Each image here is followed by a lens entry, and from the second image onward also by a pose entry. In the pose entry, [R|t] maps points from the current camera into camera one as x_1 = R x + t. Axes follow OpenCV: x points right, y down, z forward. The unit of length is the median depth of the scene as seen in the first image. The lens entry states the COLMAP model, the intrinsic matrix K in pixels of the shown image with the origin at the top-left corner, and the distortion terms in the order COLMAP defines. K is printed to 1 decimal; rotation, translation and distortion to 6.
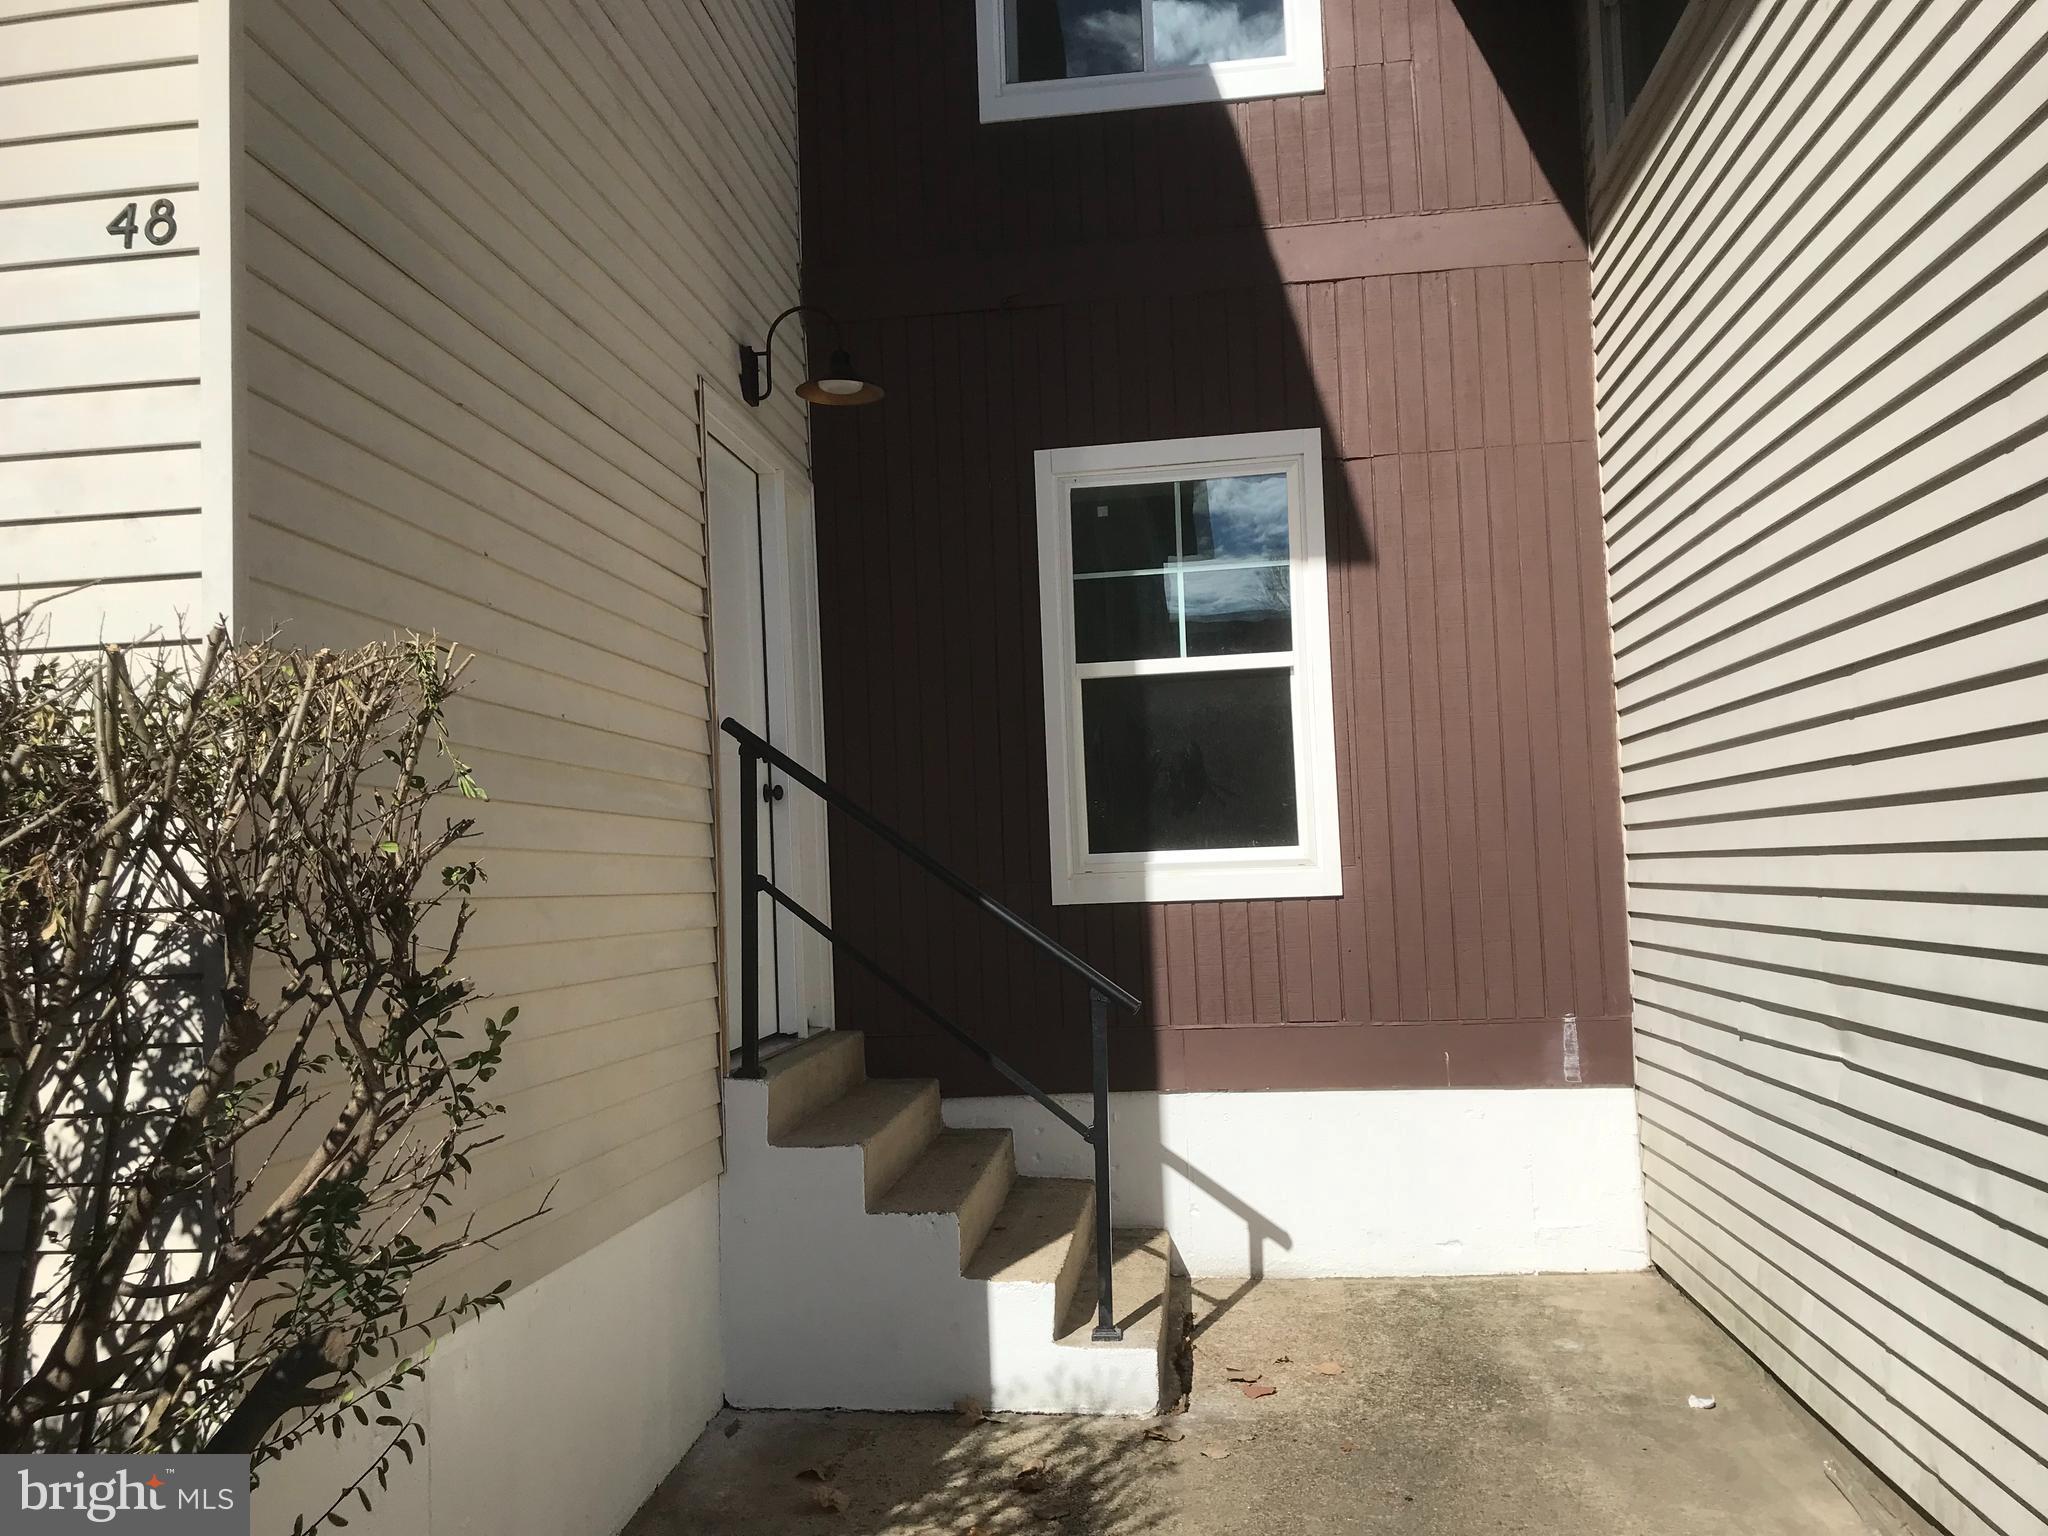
lens RADIAL K [[1676.1, 0, 1021.8], [0, 1676.1, 768.5], [0, 0, 1]] dist [0.044154, -0.046803]
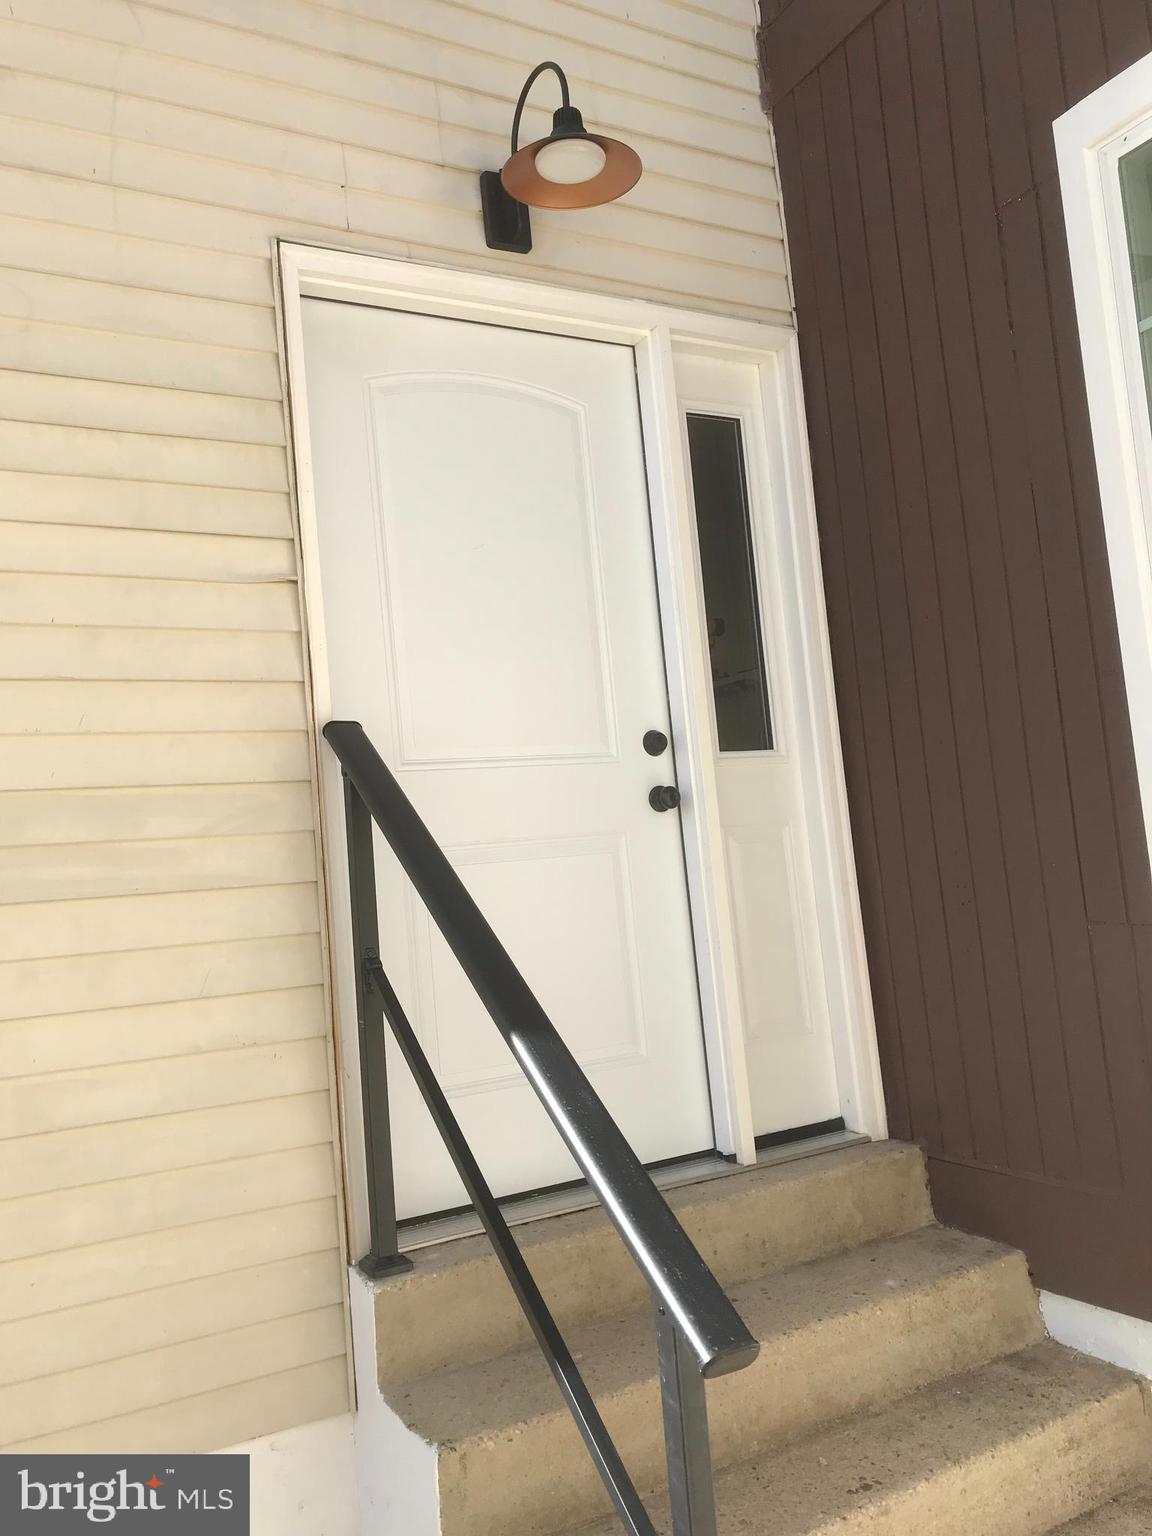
lens RADIAL K [[1257.1, 0, 576.4], [0, 1257.1, 769.7], [0, 0, 1]] dist [0.044154, -0.046803]
pose [[0.592533, -0.100443, -0.799260, 0.283157], [0.122240, 0.991917, -0.034031, 0.018661], [0.796217, -0.077537, 0.600022, 0.770281]]
